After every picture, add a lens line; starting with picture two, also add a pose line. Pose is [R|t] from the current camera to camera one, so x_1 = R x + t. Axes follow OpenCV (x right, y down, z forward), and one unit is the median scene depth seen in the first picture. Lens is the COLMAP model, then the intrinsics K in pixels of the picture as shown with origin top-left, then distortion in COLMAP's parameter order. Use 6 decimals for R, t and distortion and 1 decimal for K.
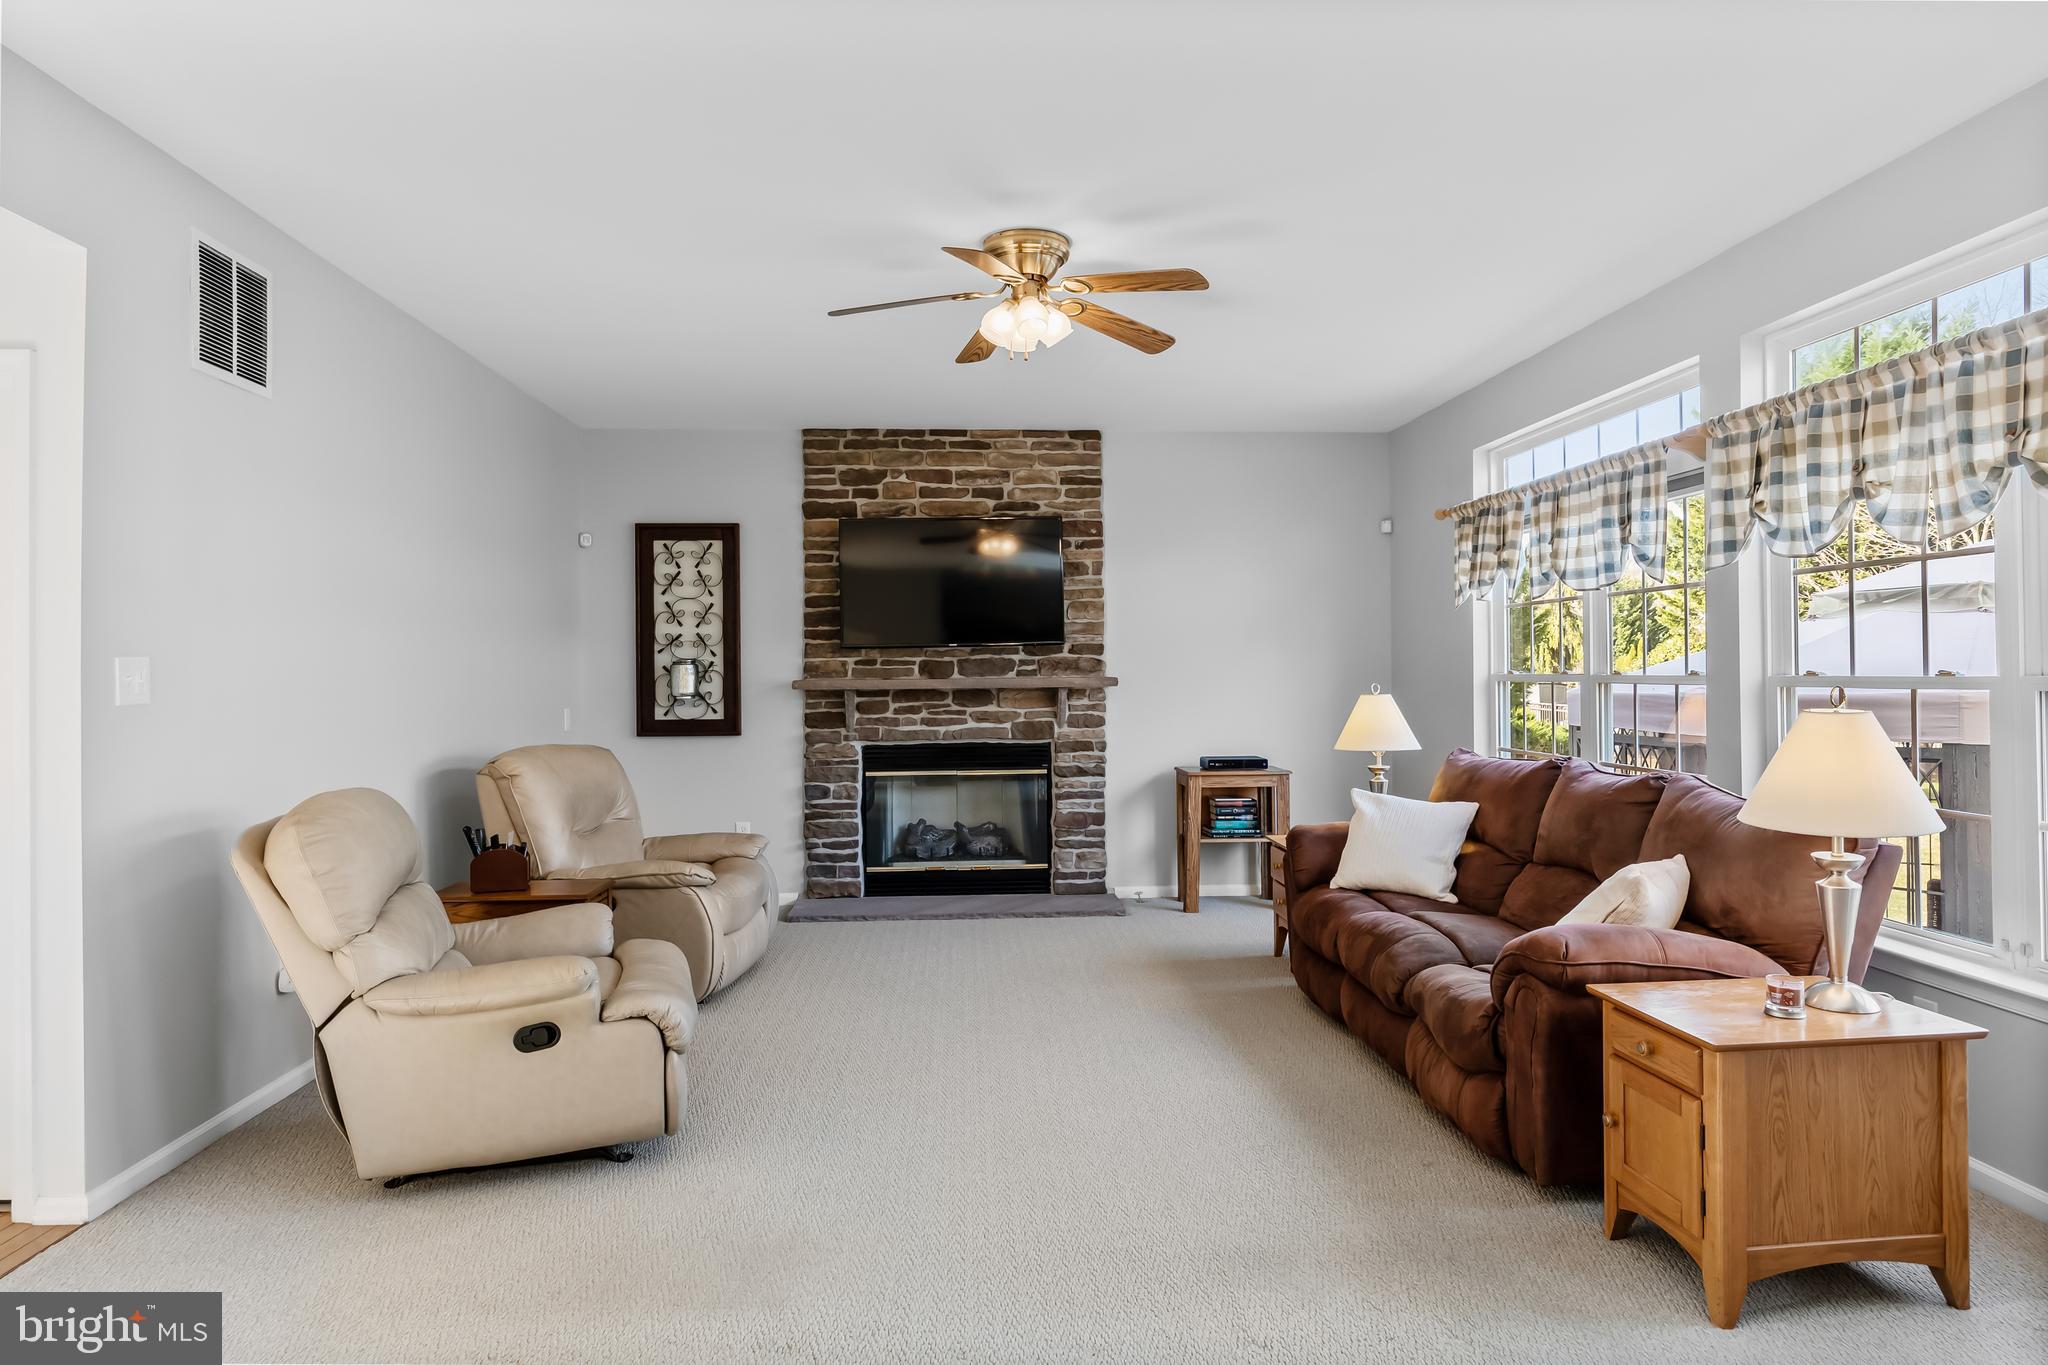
lens RADIAL K [[1161.0, 0, 1033.9], [0, 1161.0, 662.4], [0, 0, 1]] dist [0.001687, 0.000269]
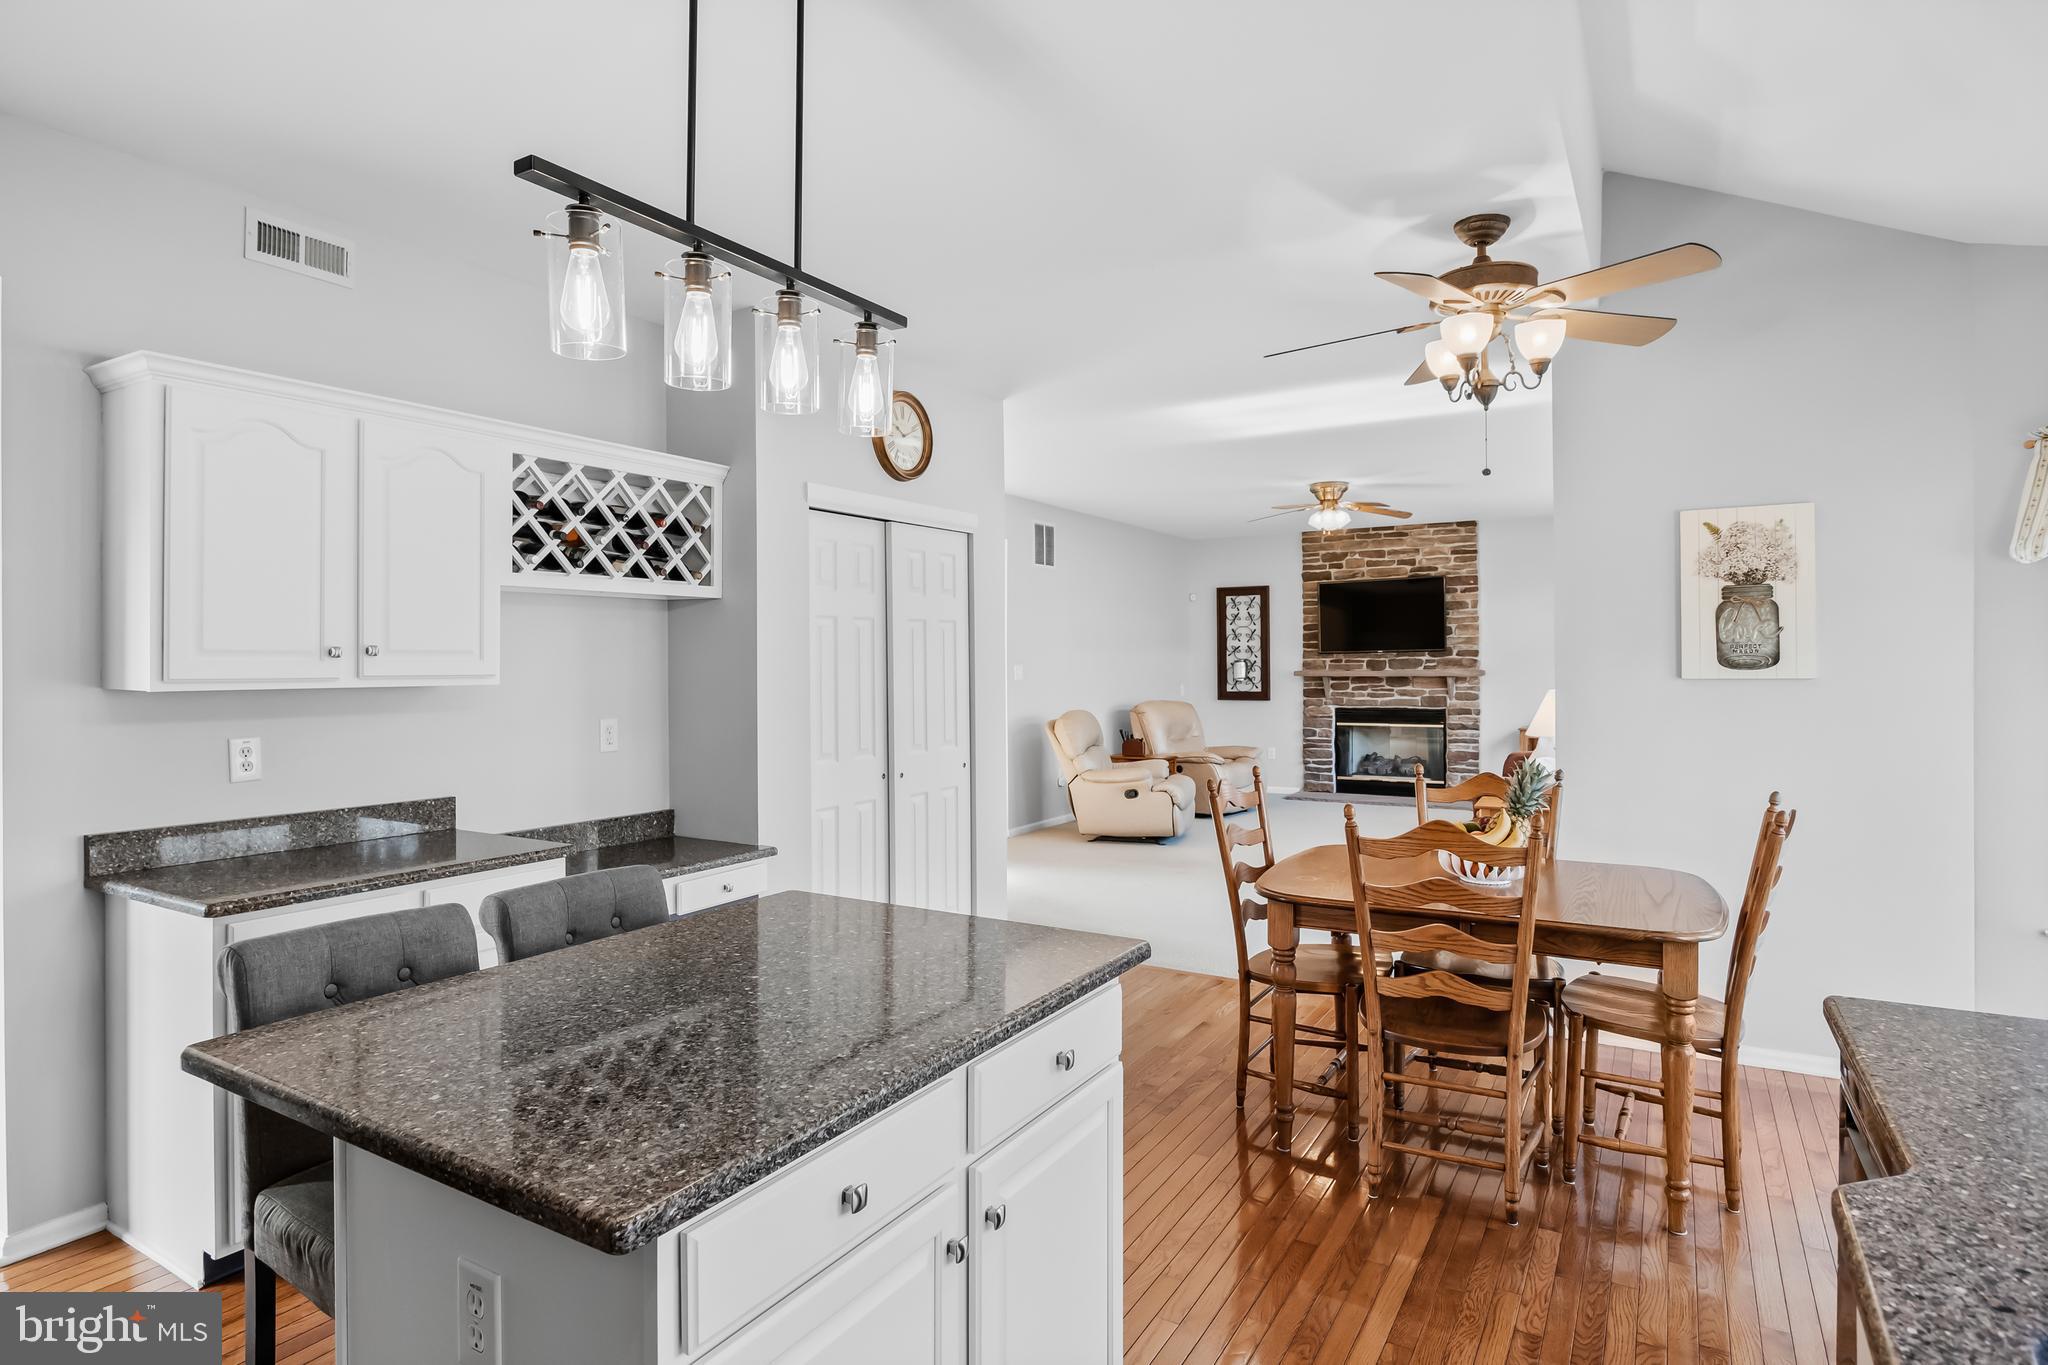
lens RADIAL K [[1087.9, 0, 1020.9], [0, 1087.9, 672.0], [0, 0, 1]] dist [-0.000522, -0.000054]
pose [[0.815310, 0.007440, -0.578977, 0.425579], [0.006500, 0.999737, 0.021999, -0.022962], [0.578988, -0.021699, 0.815047, -0.636990]]
